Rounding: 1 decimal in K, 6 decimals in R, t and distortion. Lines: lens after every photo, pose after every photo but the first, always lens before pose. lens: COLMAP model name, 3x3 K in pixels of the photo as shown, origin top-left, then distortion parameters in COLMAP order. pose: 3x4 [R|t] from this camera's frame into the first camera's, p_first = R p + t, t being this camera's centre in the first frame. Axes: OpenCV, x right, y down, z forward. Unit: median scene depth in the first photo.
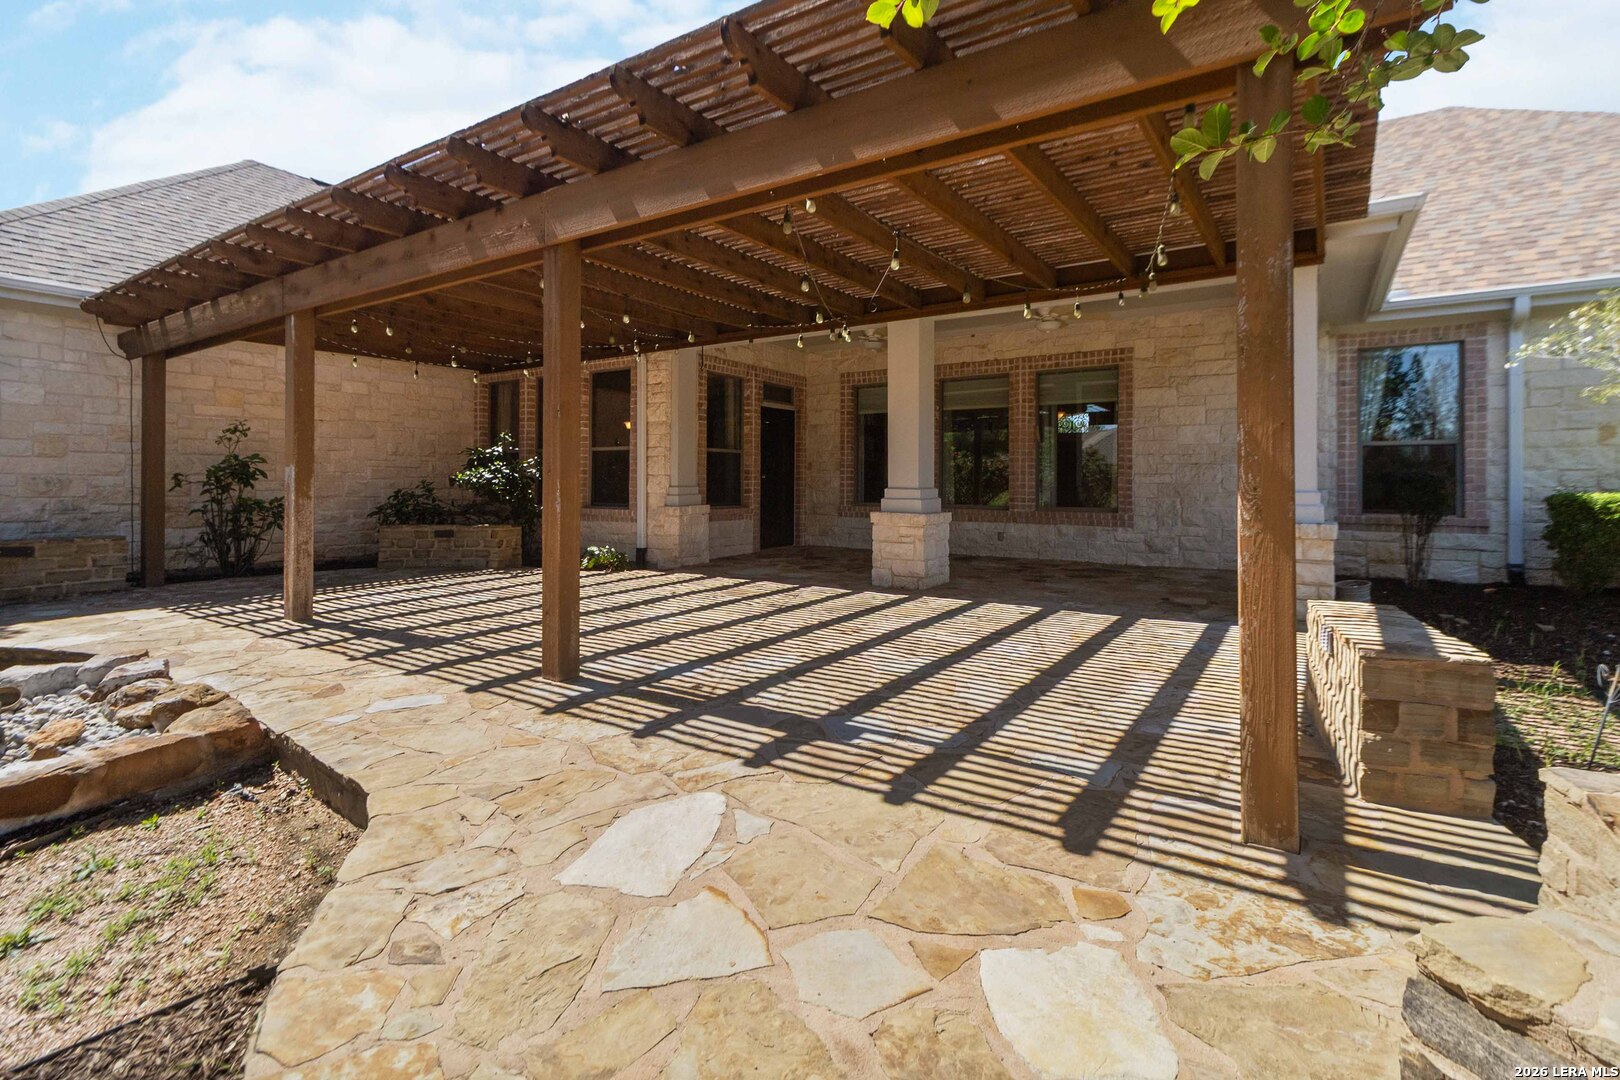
lens RADIAL K [[737.7, 0, 791.5], [0, 737.7, 488.7], [0, 0, 1]] dist [0.002175, 0.000115]
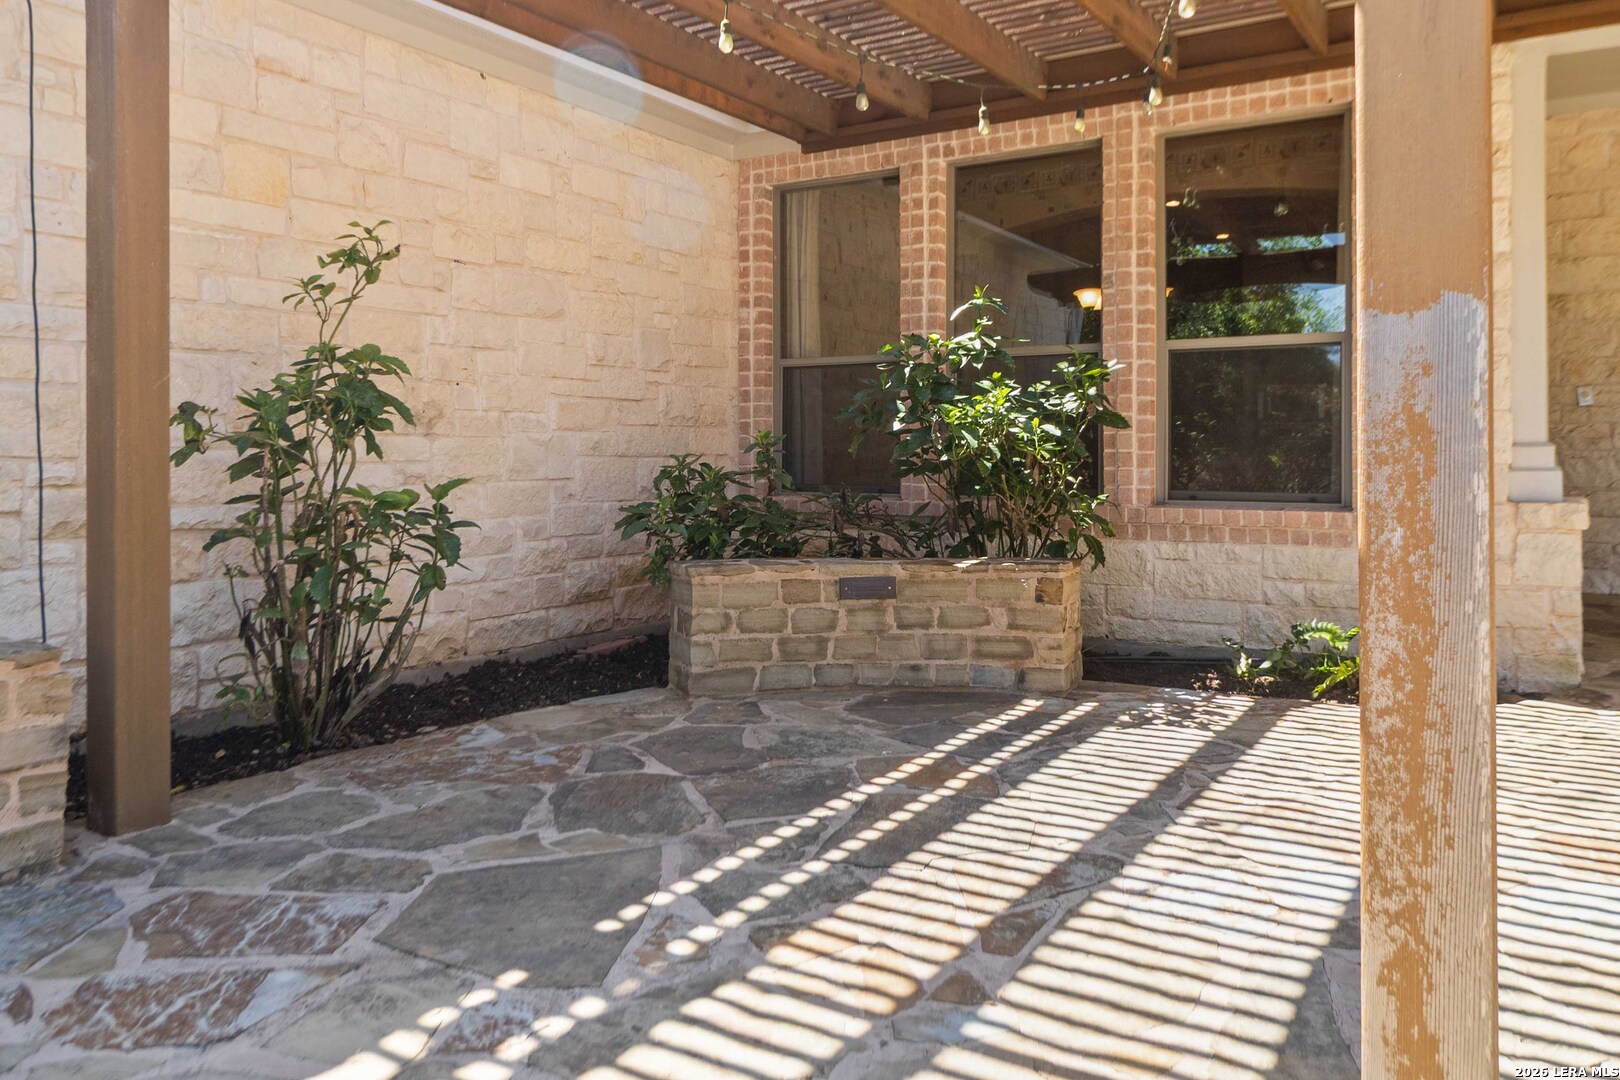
lens RADIAL K [[1205.6, 0, 802.2], [0, 1205.6, 469.6], [0, 0, 1]] dist [-0.001068, 0.000317]
pose [[0.999873, -0.007876, 0.013861, -0.494592], [0.007774, 0.999942, 0.007408, 0.002727], [-0.013919, -0.007299, 0.999876, 0.438812]]
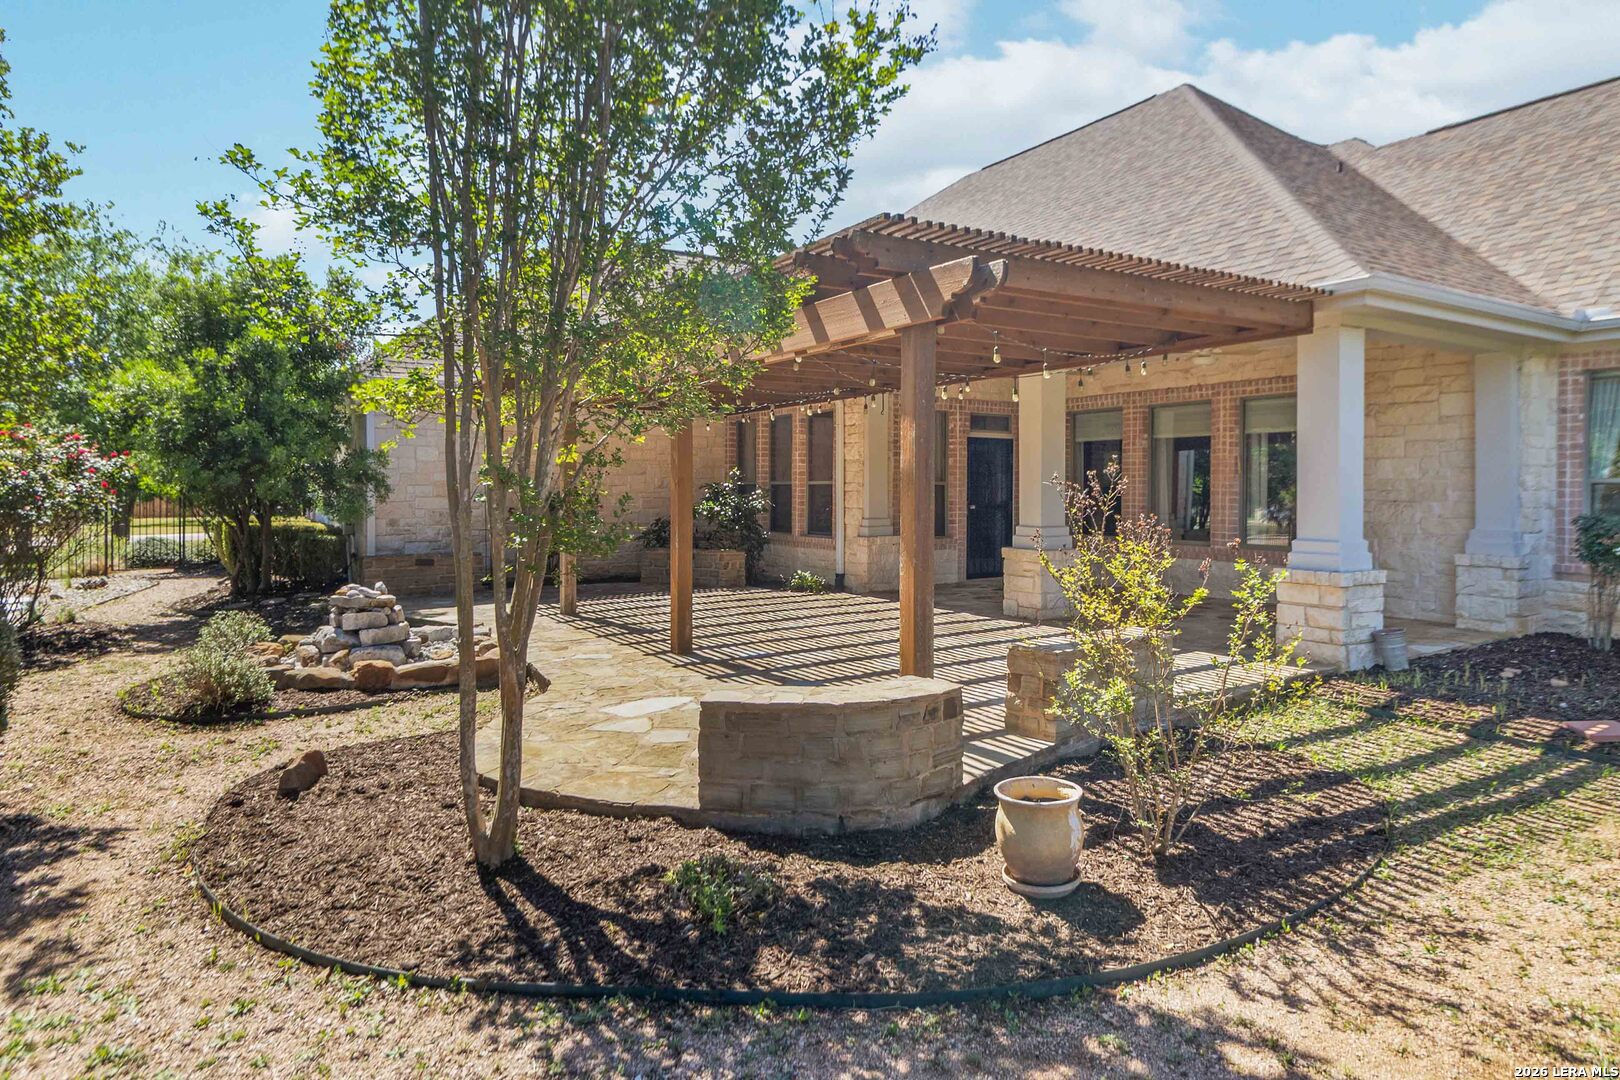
lens RADIAL K [[991.8, 0, 809.0], [0, 991.8, 535.7], [0, 0, 1]] dist [-0.000512, -0.000804]
pose [[0.907199, 0.017754, -0.420327, 0.400097], [0.000492, 0.999064, 0.043261, -0.043443], [0.420702, -0.039453, 0.906341, -0.388189]]
